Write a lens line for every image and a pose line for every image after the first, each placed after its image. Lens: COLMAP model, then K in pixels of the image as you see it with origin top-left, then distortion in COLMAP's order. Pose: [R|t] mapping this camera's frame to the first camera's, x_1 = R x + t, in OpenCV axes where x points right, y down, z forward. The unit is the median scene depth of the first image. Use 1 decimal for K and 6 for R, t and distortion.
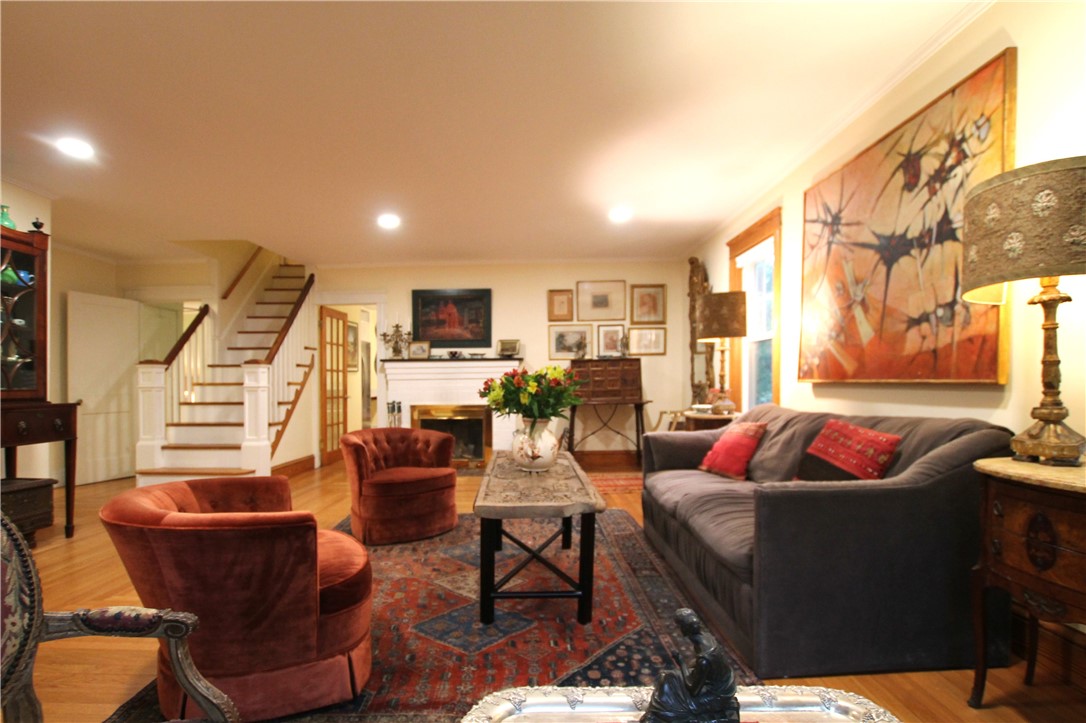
lens RADIAL K [[551.8, 0, 525.5], [0, 551.8, 380.9], [0, 0, 1]] dist [-0.022214, 0.000959]
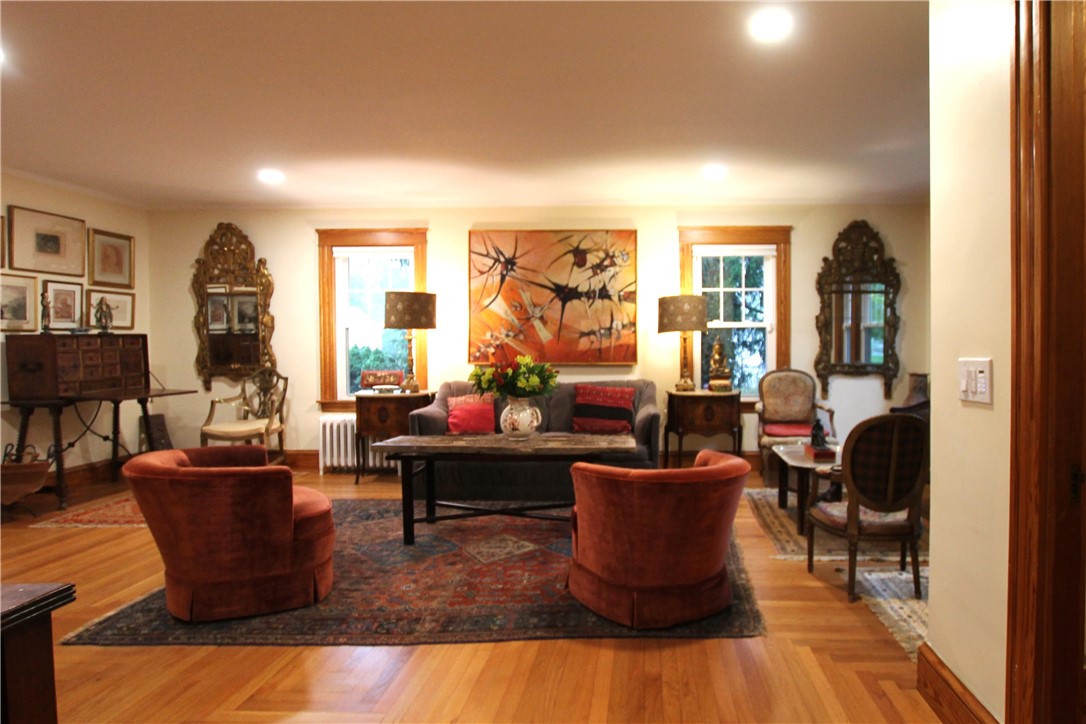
lens RADIAL K [[592.7, 0, 634.5], [0, 592.7, 355.5], [0, 0, 1]] dist [-0.026561, 0.000627]
pose [[-0.004870, -0.006798, 0.999965, -0.567173], [0.000149, 0.999977, 0.006798, -0.016754], [-0.999988, 0.000182, -0.004869, 0.316692]]
